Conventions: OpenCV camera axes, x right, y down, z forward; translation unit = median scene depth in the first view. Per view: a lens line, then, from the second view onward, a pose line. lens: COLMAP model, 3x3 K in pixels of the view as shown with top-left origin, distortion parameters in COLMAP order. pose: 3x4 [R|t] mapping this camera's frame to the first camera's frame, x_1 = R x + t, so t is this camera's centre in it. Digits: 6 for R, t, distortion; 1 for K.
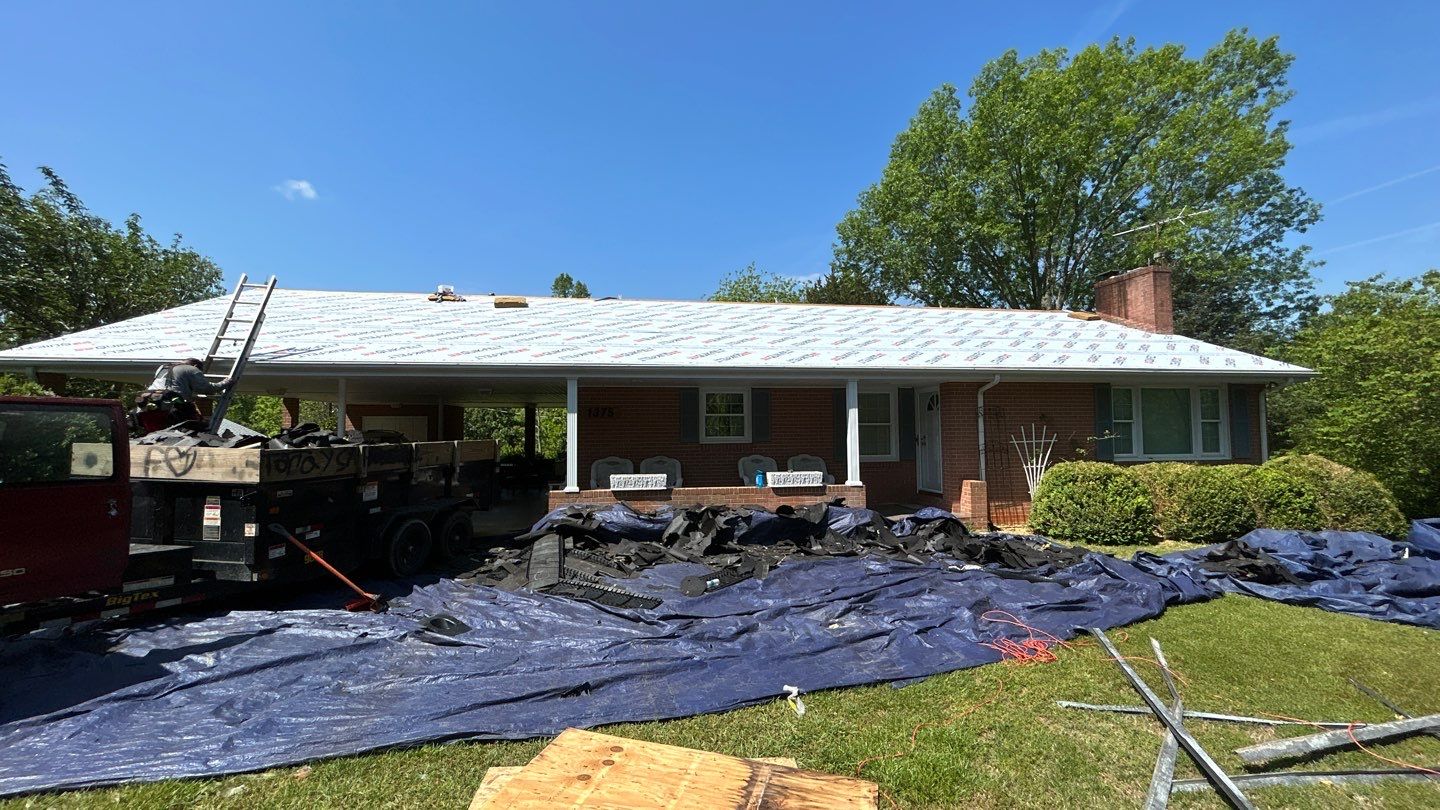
lens RADIAL K [[582.9, 0, 718.2], [0, 582.9, 404.8], [0, 0, 1]] dist [0.001374, 0.000119]
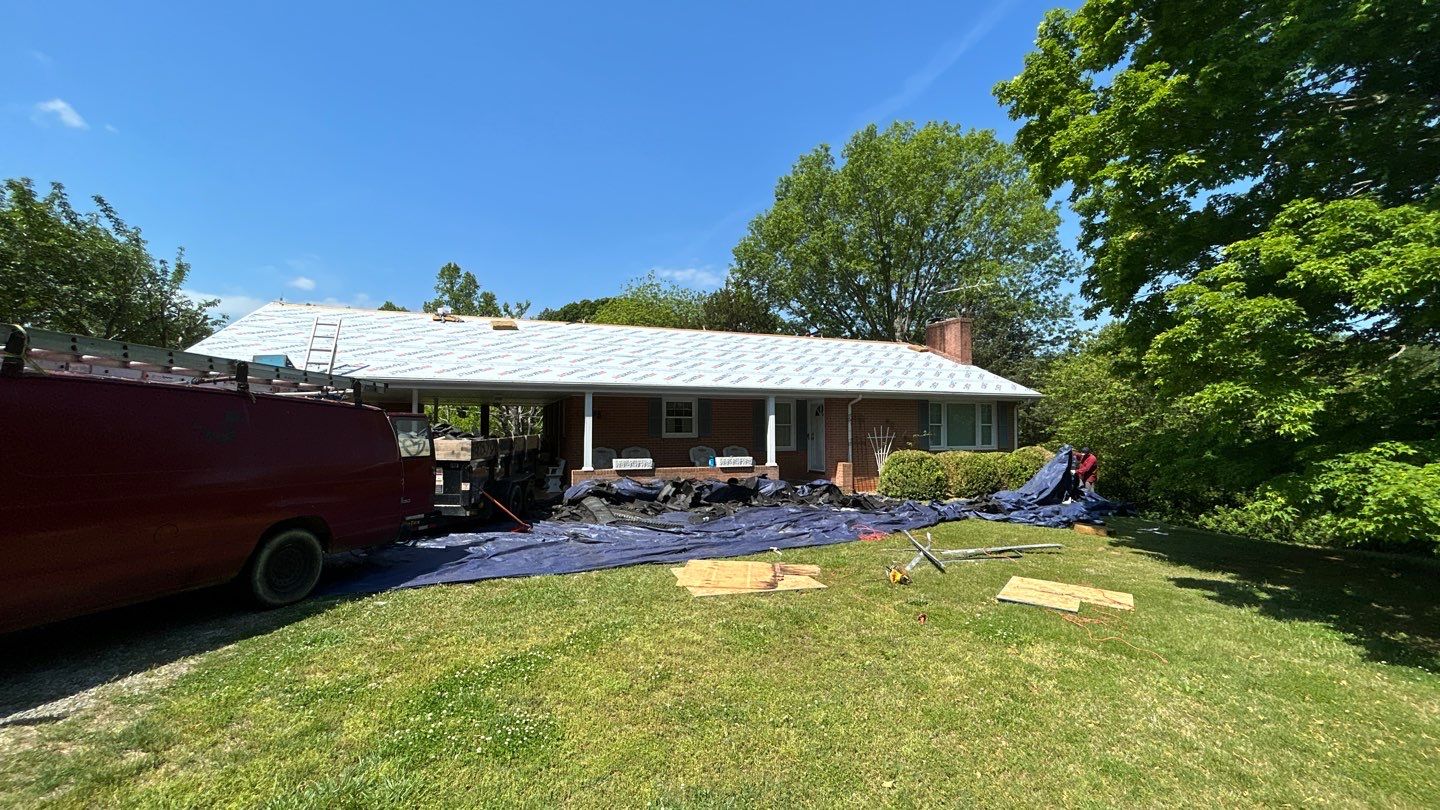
lens RADIAL K [[582.9, 0, 708.0], [0, 582.9, 391.0], [0, 0, 1]] dist [0.001374, 0.000119]
pose [[0.981129, 0.020492, 0.192264, -0.195908], [-0.018313, 0.999746, -0.013107, -0.029616], [-0.192484, 0.009338, 0.981256, -0.400004]]
